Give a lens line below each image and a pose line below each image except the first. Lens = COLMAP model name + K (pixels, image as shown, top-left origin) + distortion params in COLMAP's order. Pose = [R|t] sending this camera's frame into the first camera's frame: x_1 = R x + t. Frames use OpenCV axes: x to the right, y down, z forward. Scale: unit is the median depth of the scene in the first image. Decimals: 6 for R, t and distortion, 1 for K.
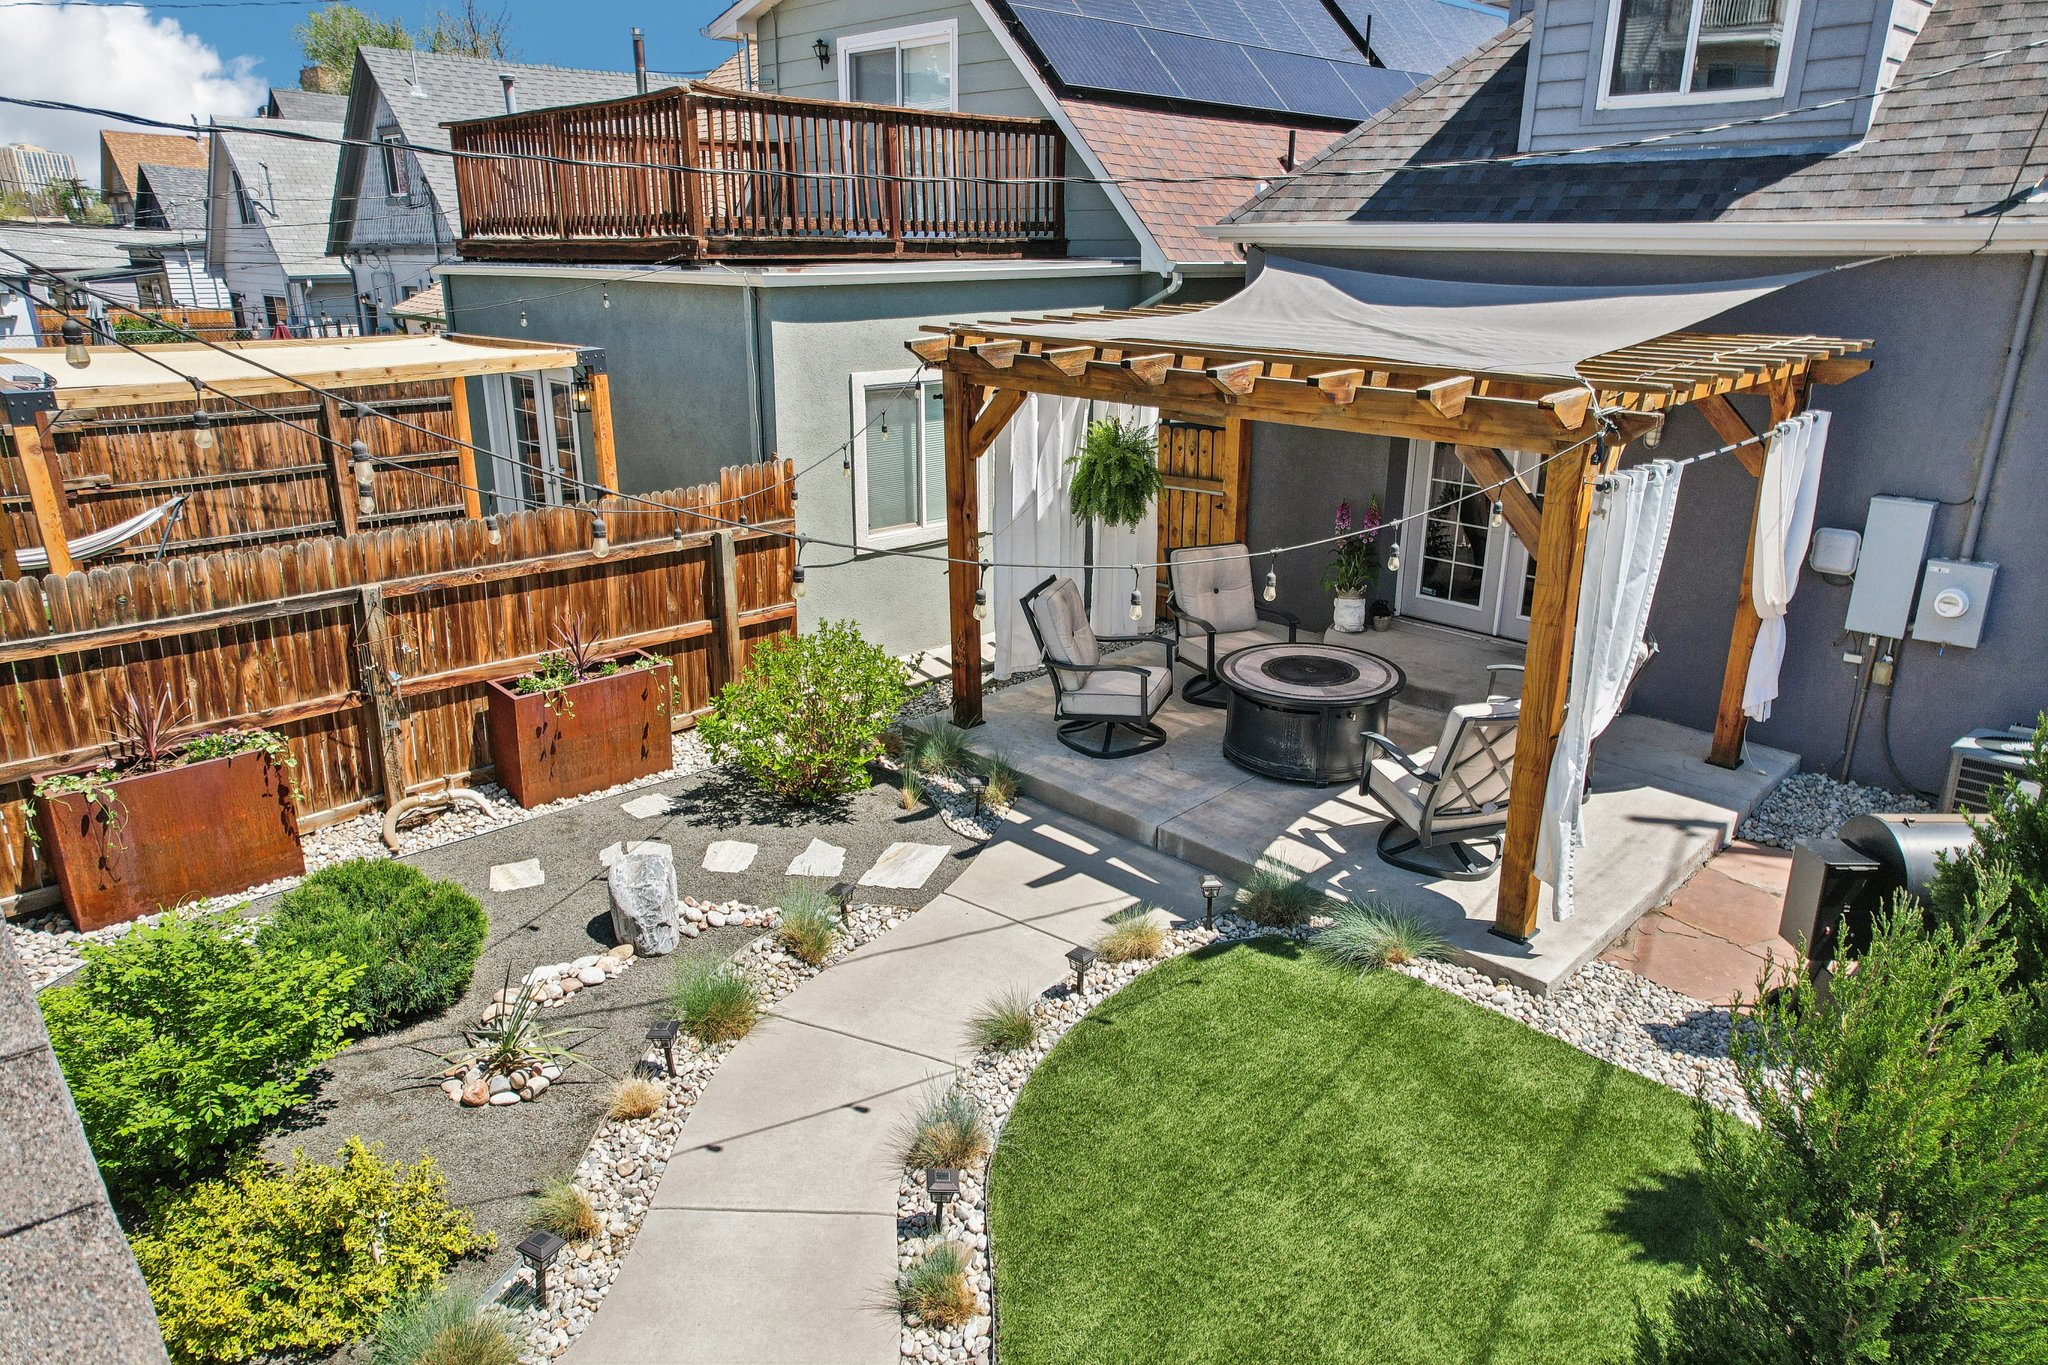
lens RADIAL K [[1350.2, 0, 1057.8], [0, 1350.2, 675.7], [0, 0, 1]] dist [-0.001537, 0.000968]
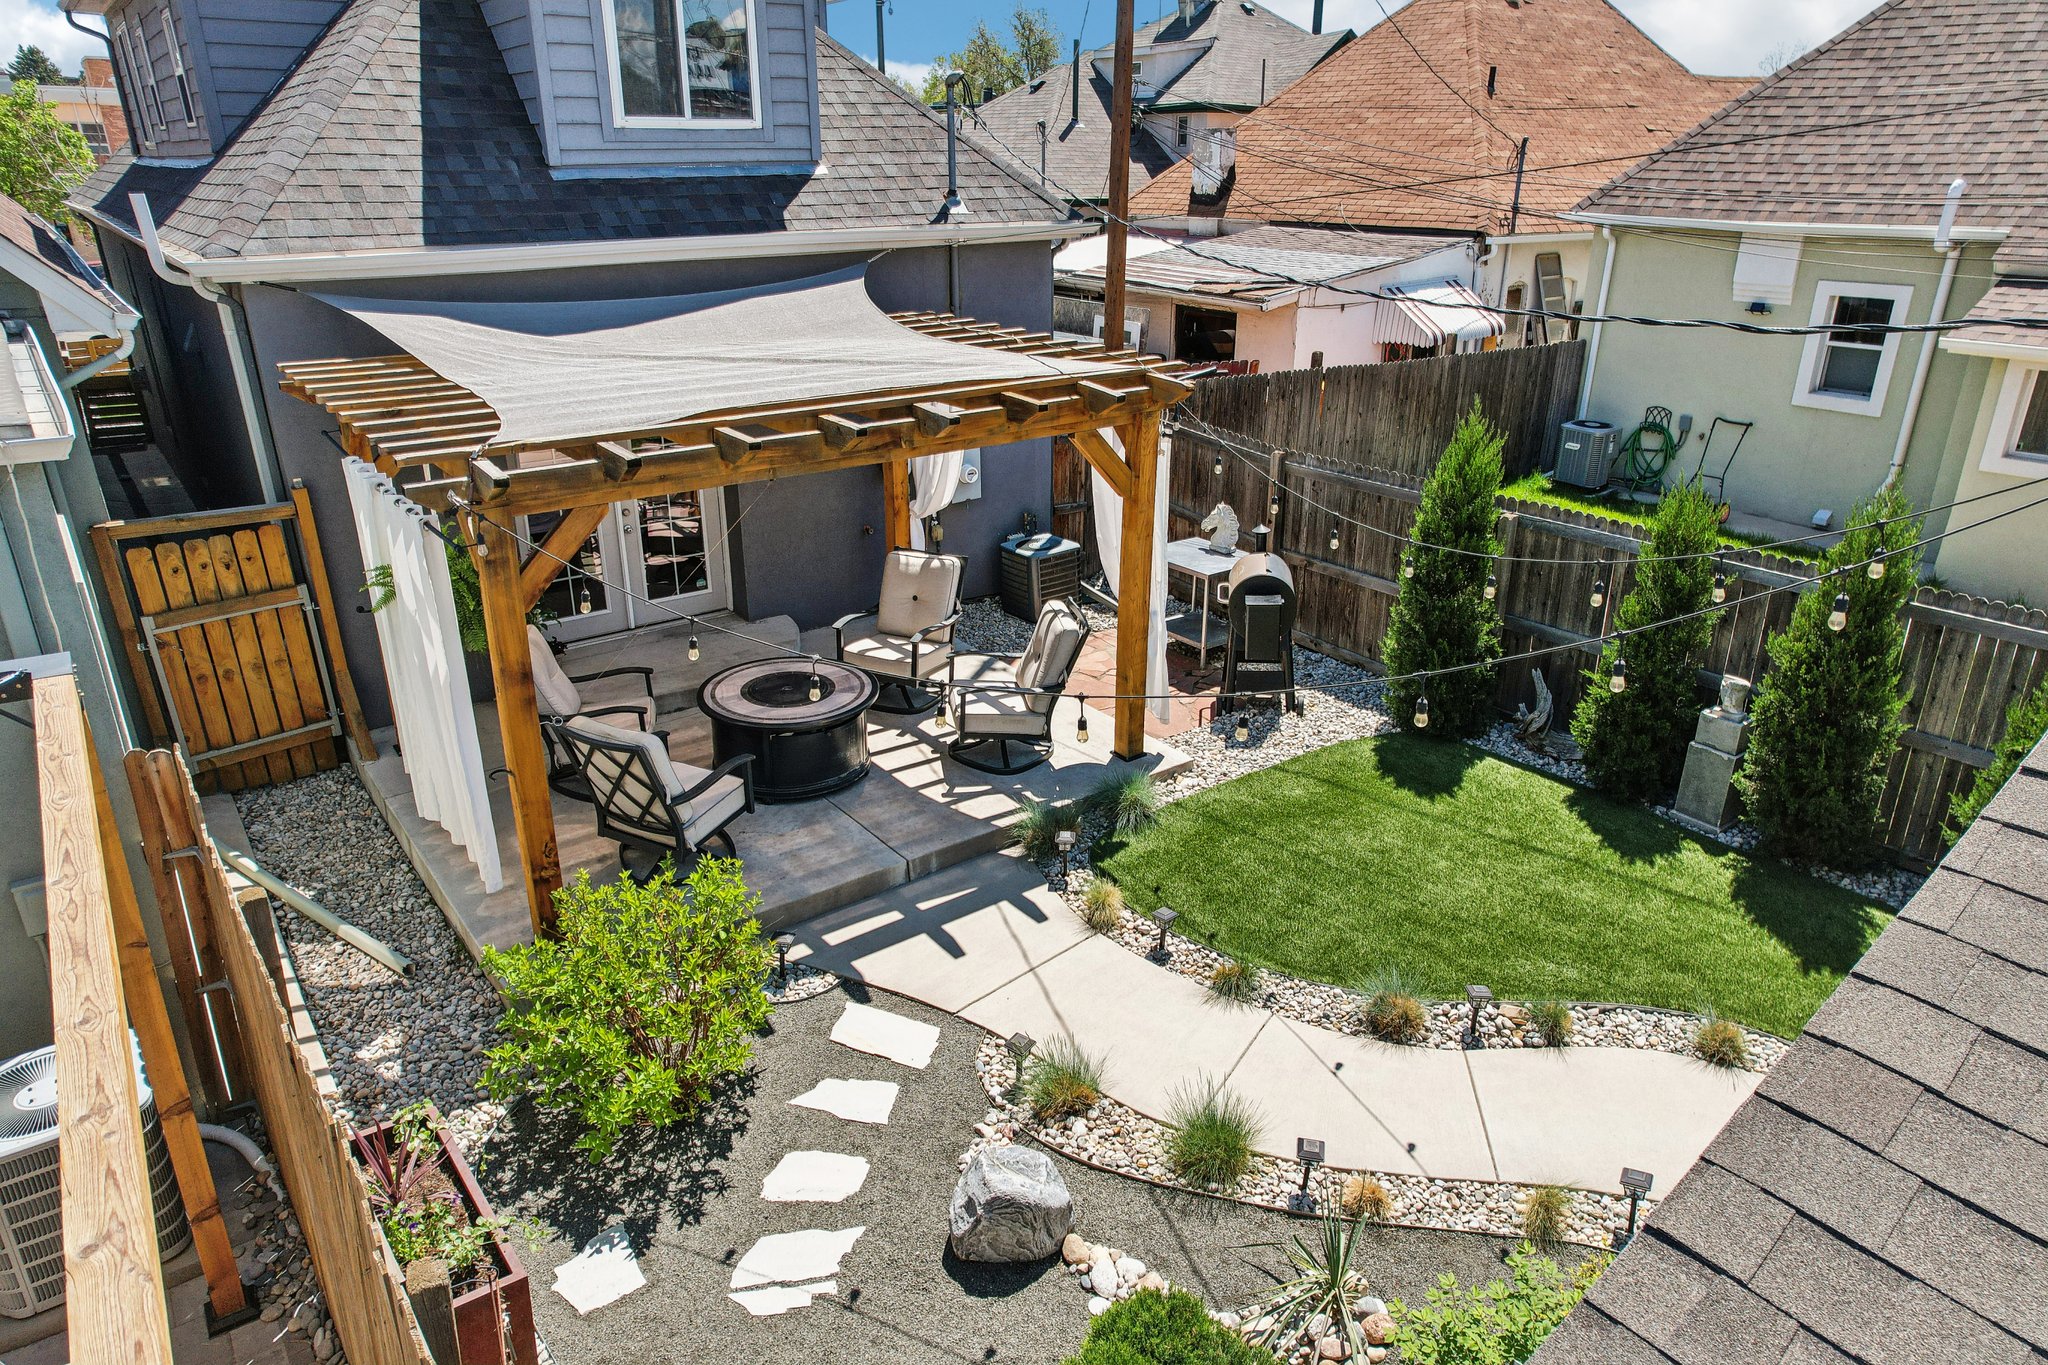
lens RADIAL K [[1310.5, 0, 1024.0], [0, 1310.5, 682.5], [0, 0, 1]] dist [-0.044307, -0.001408]
pose [[0.124770, -0.378807, 0.917026, -0.773440], [0.298295, 0.895811, 0.329458, -0.309404], [-0.946283, 0.232438, 0.224767, 0.655678]]
